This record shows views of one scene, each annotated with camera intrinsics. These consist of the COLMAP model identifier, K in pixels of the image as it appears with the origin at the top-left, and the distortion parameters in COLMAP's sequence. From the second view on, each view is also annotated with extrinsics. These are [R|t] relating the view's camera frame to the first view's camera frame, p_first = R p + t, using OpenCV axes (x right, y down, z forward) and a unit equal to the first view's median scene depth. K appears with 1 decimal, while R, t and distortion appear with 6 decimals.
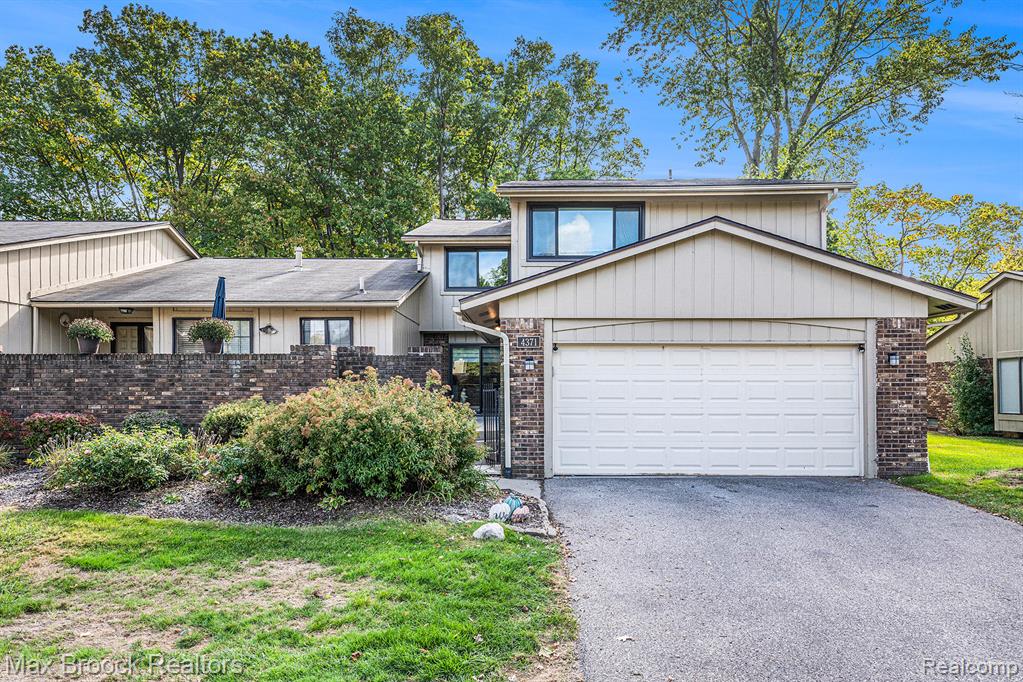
lens RADIAL K [[655.9, 0, 508.7], [0, 655.9, 346.0], [0, 0, 1]] dist [-0.003711, -0.003618]
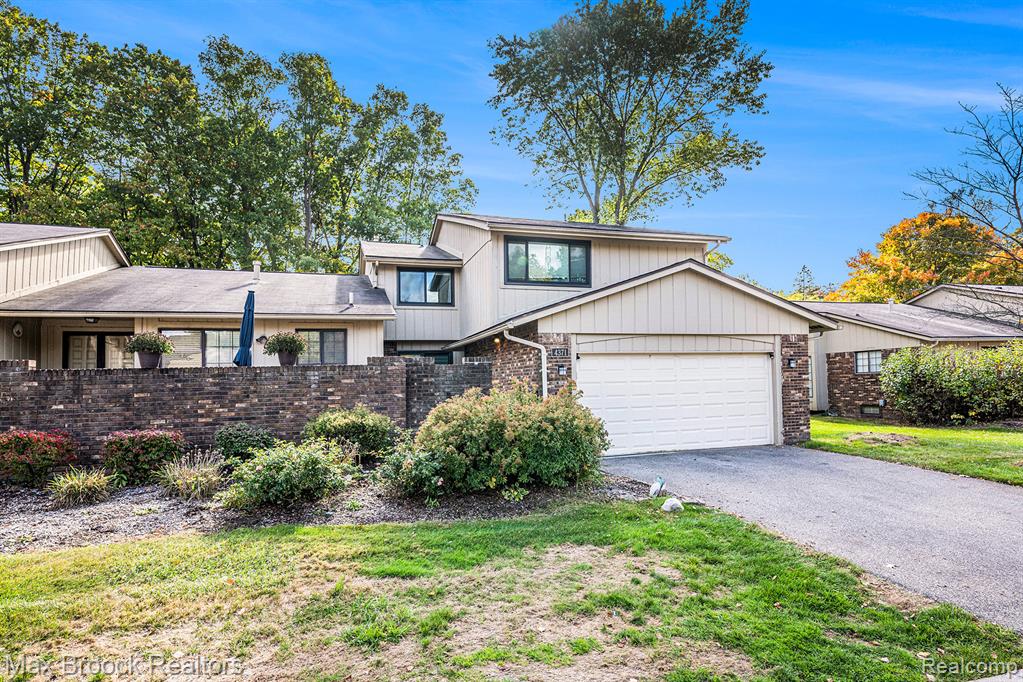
lens RADIAL K [[548.3, 0, 514.4], [0, 548.3, 339.9], [0, 0, 1]] dist [-0.004458, -0.004192]
pose [[0.944661, 0.000565, 0.328046, -0.389318], [0.004322, 0.999890, -0.014167, -0.015687], [-0.328018, 0.014800, 0.944555, 0.048112]]
